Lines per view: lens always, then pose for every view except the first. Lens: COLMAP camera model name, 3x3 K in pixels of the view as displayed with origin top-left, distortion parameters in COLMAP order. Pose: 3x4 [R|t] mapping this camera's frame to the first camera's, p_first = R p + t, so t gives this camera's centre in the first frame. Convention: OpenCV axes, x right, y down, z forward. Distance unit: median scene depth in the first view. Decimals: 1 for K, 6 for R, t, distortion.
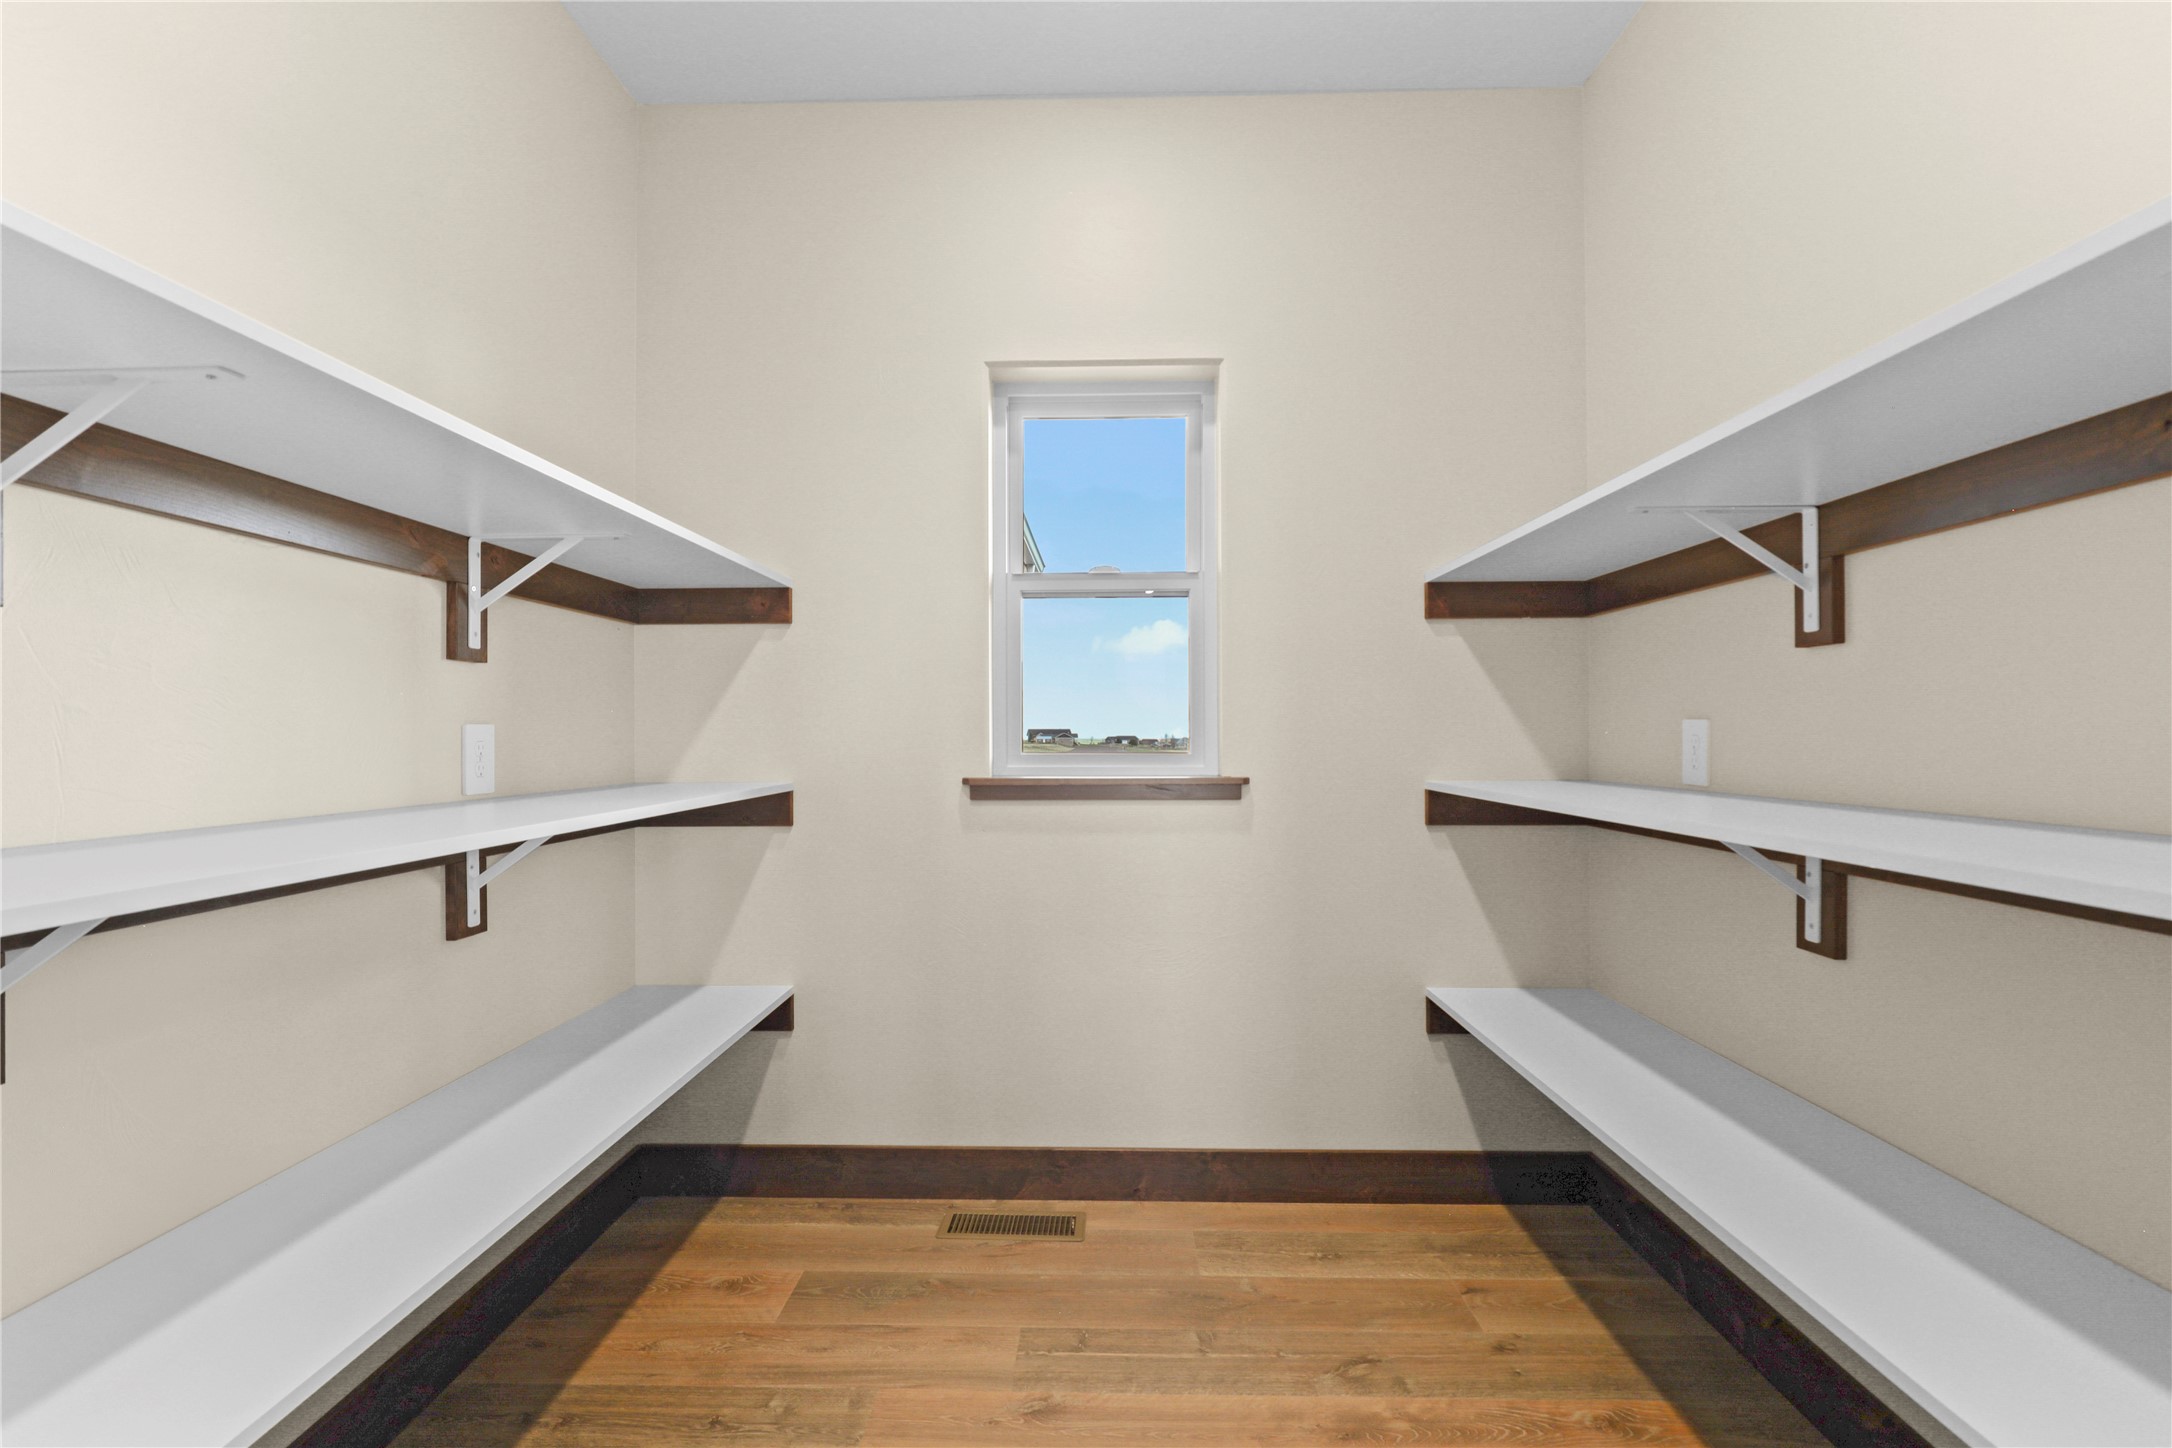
lens RADIAL K [[990.7, 0, 1084.7], [0, 990.7, 728.0], [0, 0, 1]] dist [-0.010501, 0.002688]
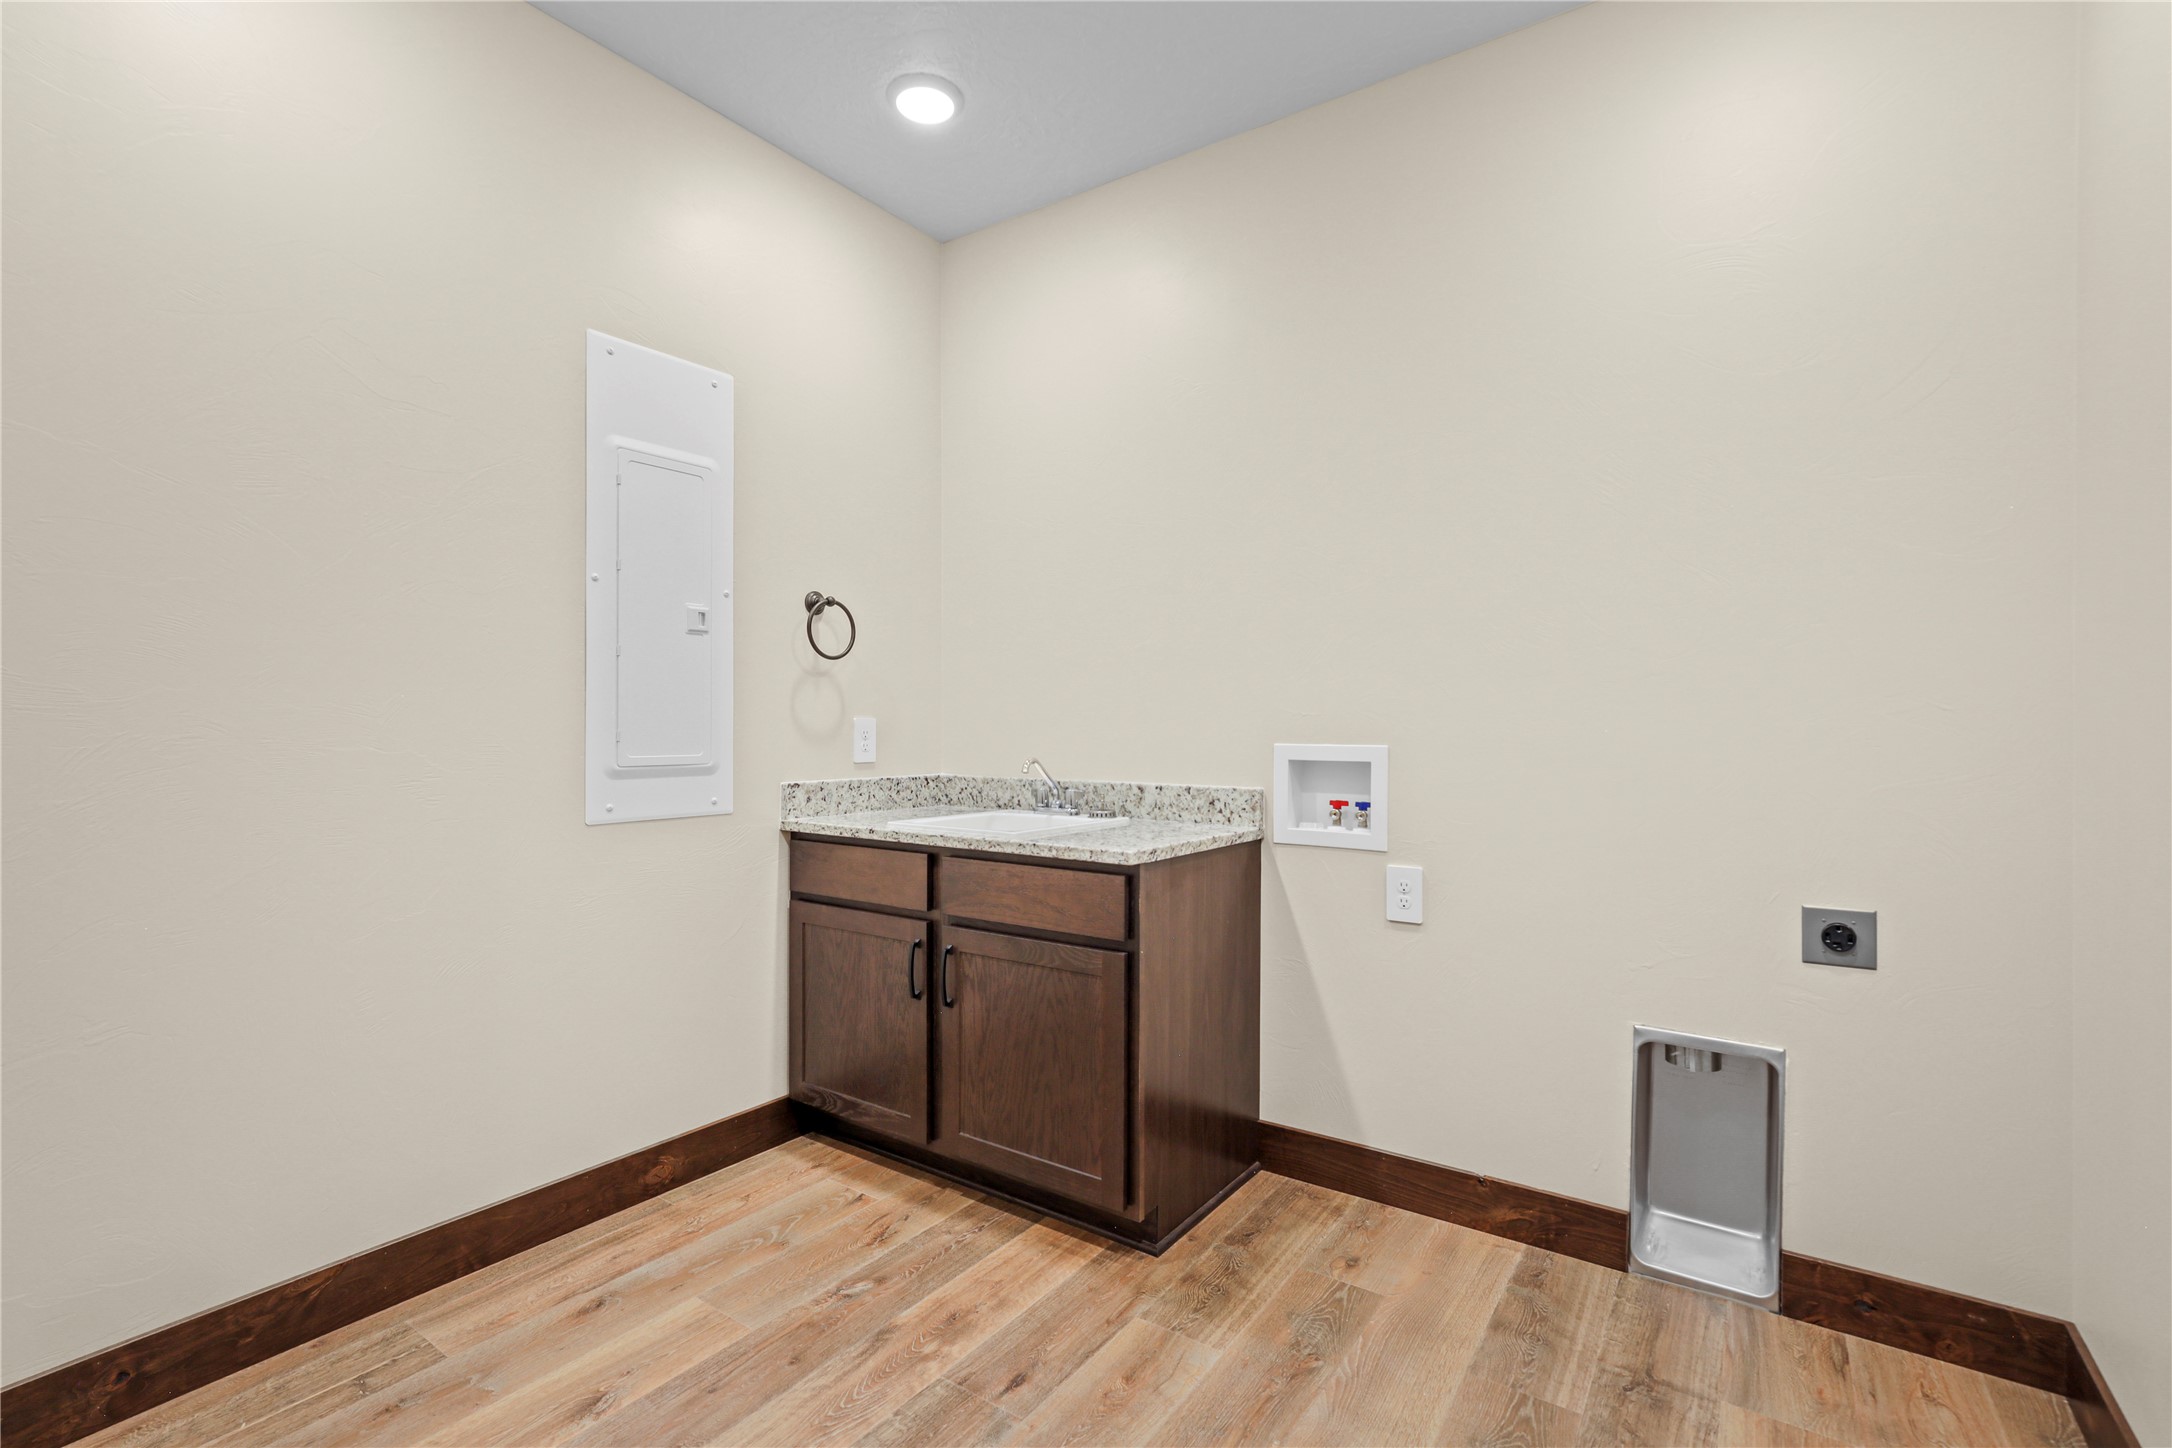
lens RADIAL K [[990.7, 0, 1085.1], [0, 990.7, 724.3], [0, 0, 1]] dist [-0.010501, 0.002688]
pose [[-0.544823, 0.003807, -0.838542, 1.152618], [0.002578, 0.999993, 0.002866, -0.001700], [0.838547, -0.000600, -0.544829, 1.747154]]
